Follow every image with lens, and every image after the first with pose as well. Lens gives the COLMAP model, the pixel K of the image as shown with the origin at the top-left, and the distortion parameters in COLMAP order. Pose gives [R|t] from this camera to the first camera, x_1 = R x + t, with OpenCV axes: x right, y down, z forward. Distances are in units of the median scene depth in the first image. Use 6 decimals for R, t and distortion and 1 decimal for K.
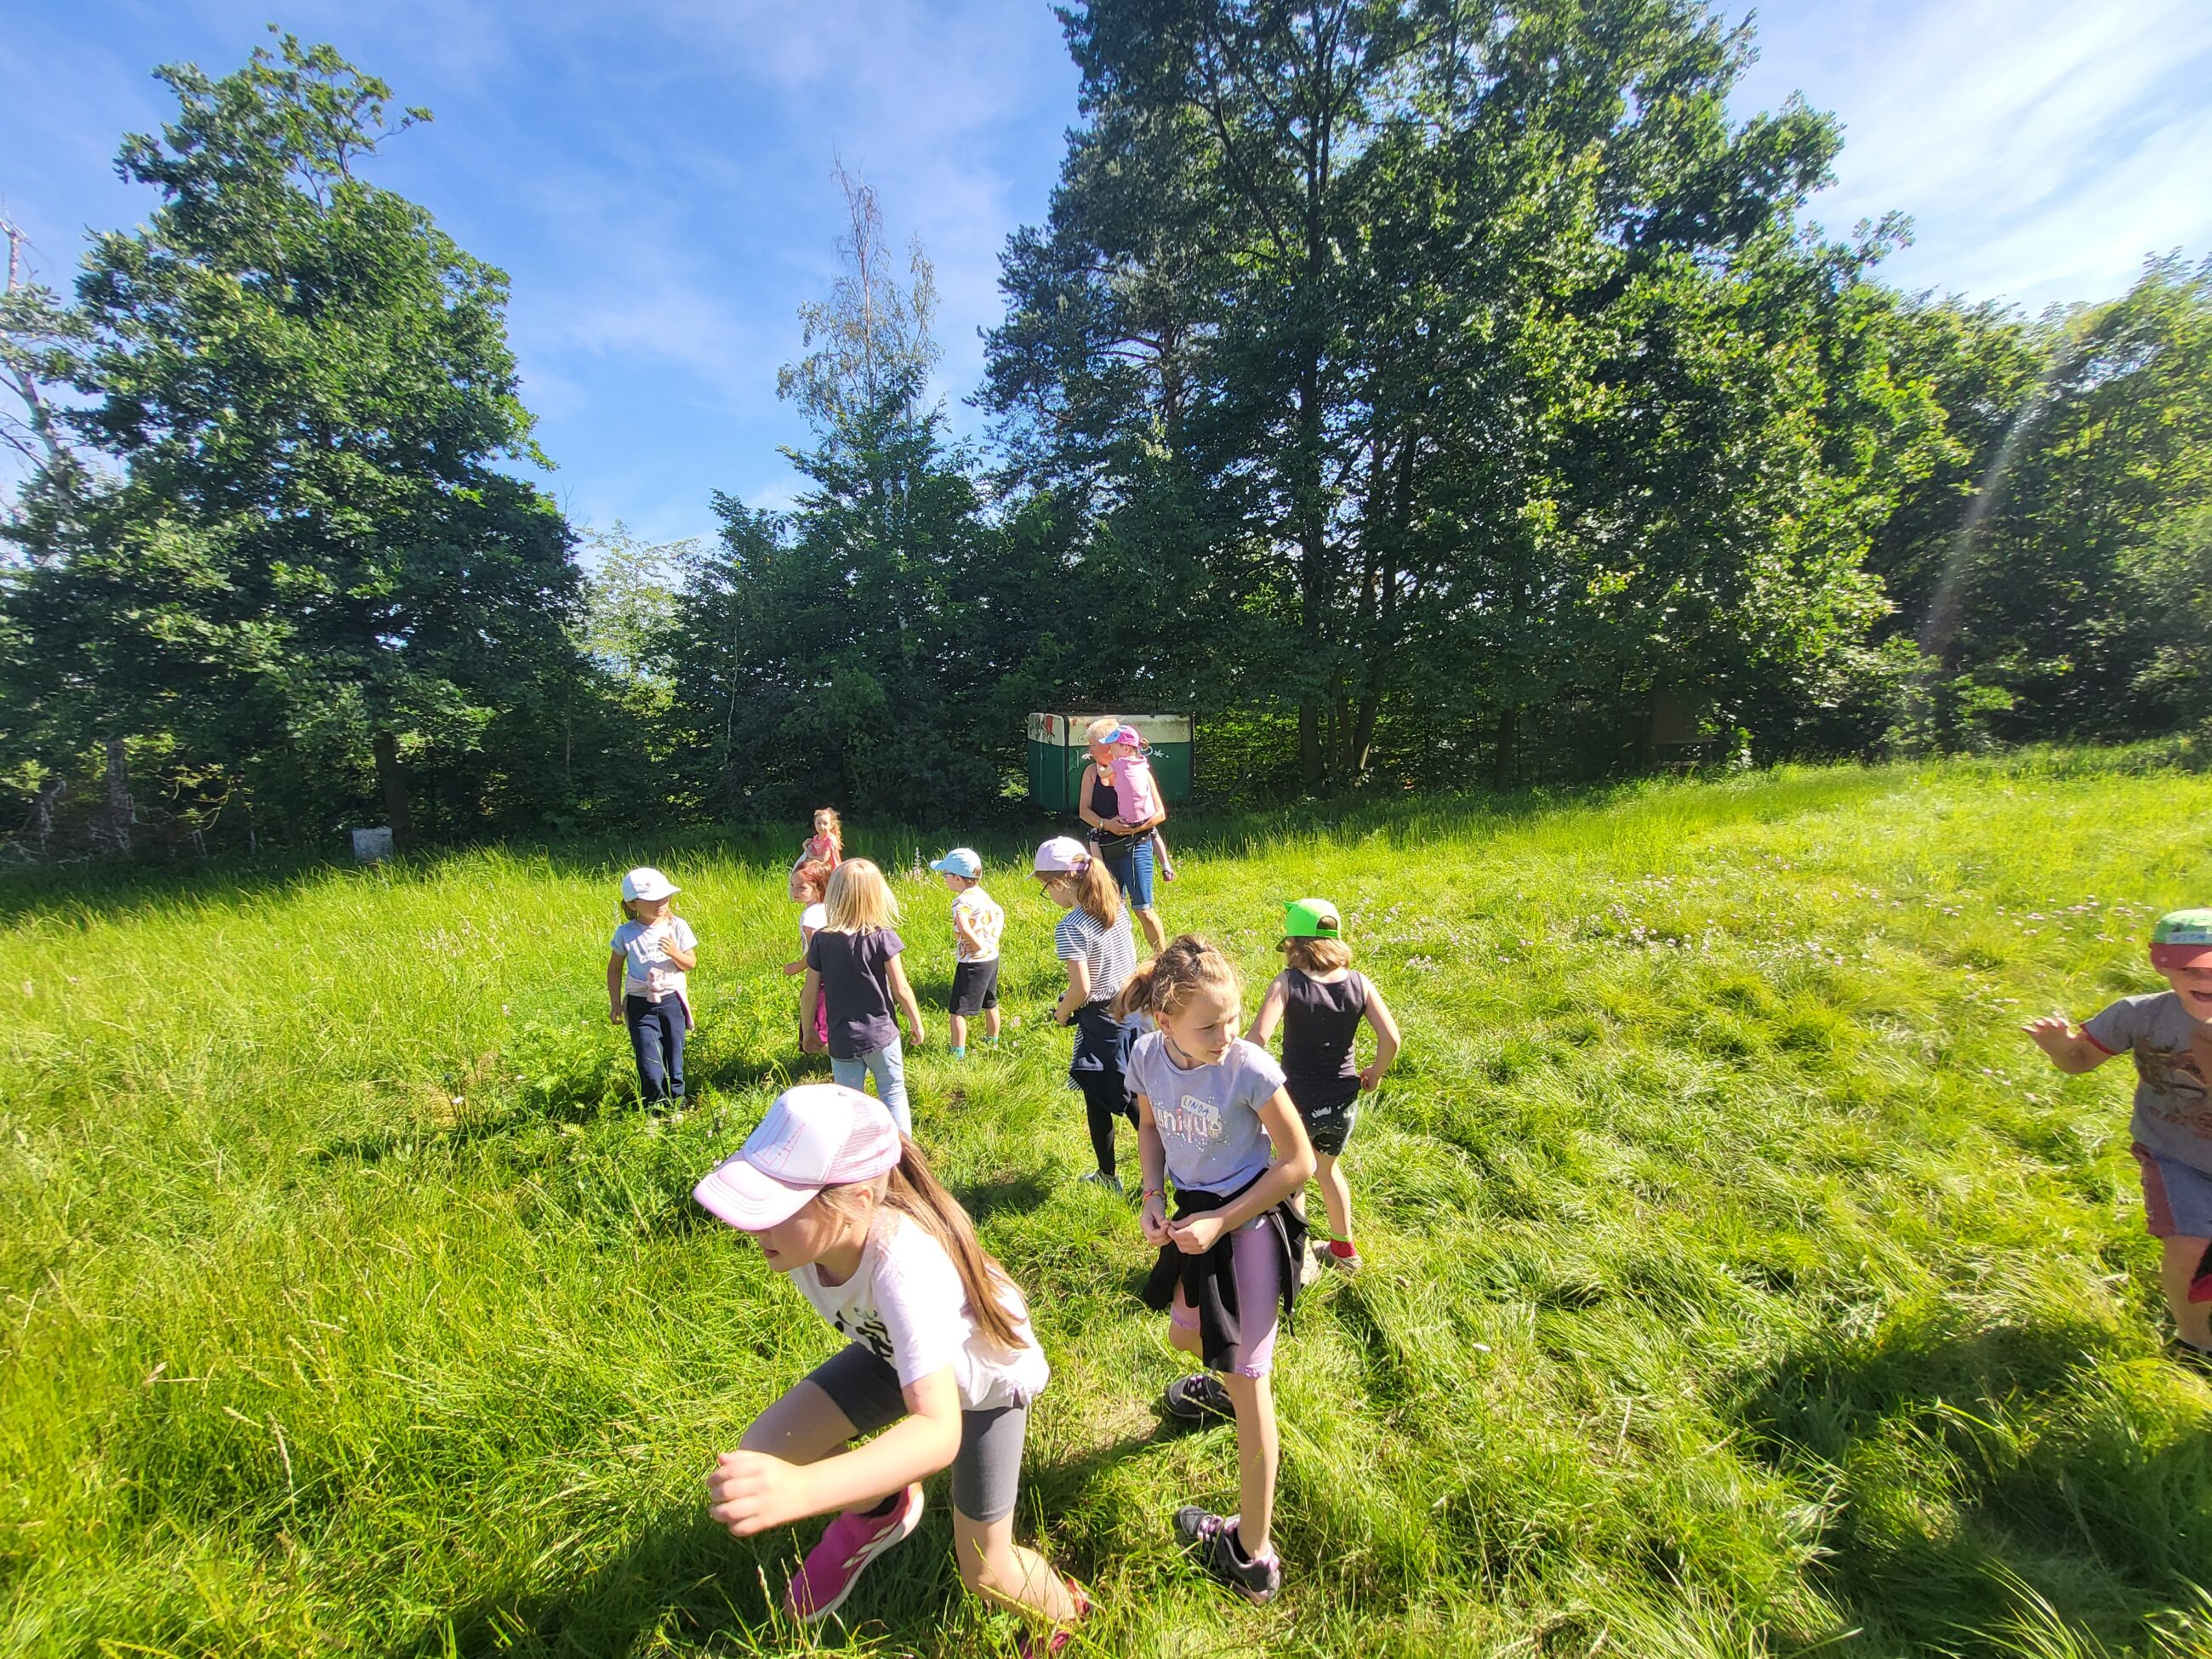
lens RADIAL K [[873.7, 0, 1083.6], [0, 873.7, 822.9], [0, 0, 1]] dist [0.001428, -0.000909]
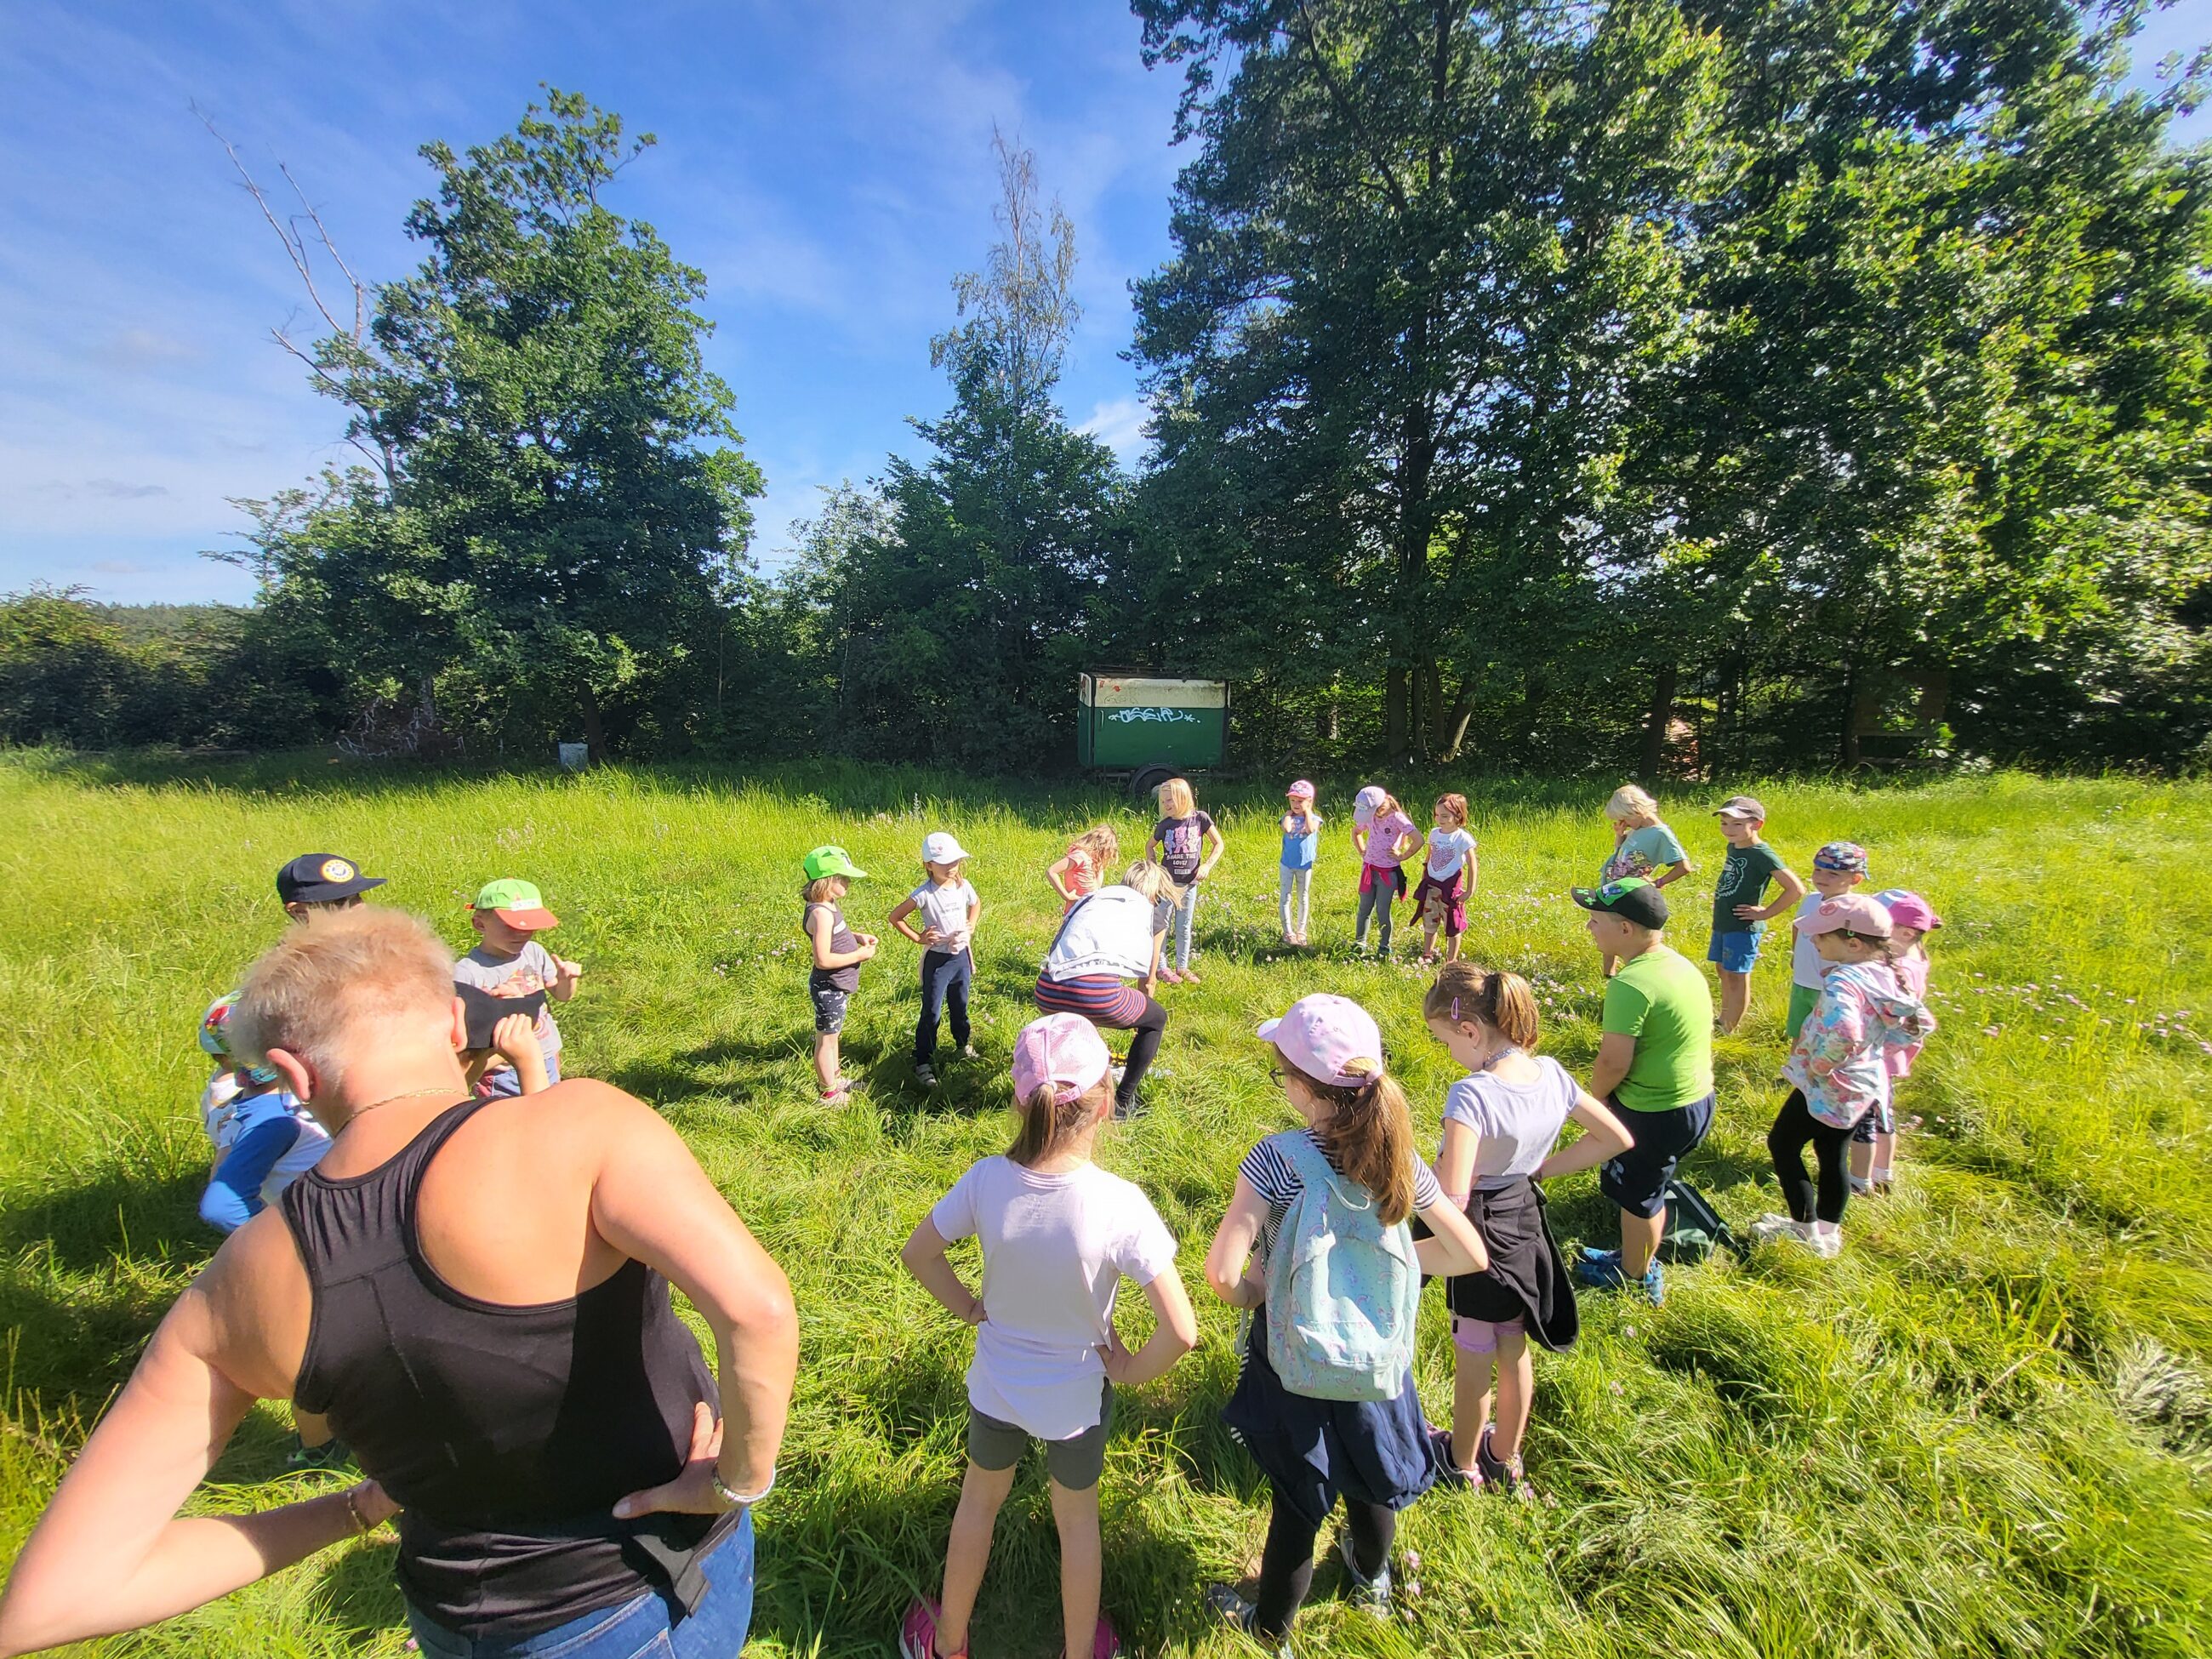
lens RADIAL K [[873.7, 0, 1109.1], [0, 873.7, 828.3], [0, 0, 1]] dist [0.001428, -0.000909]
pose [[0.956271, 0.090414, -0.278156, 0.293421], [-0.071211, 0.994375, 0.078403, -0.024801], [0.283680, -0.055167, 0.957331, -0.009132]]
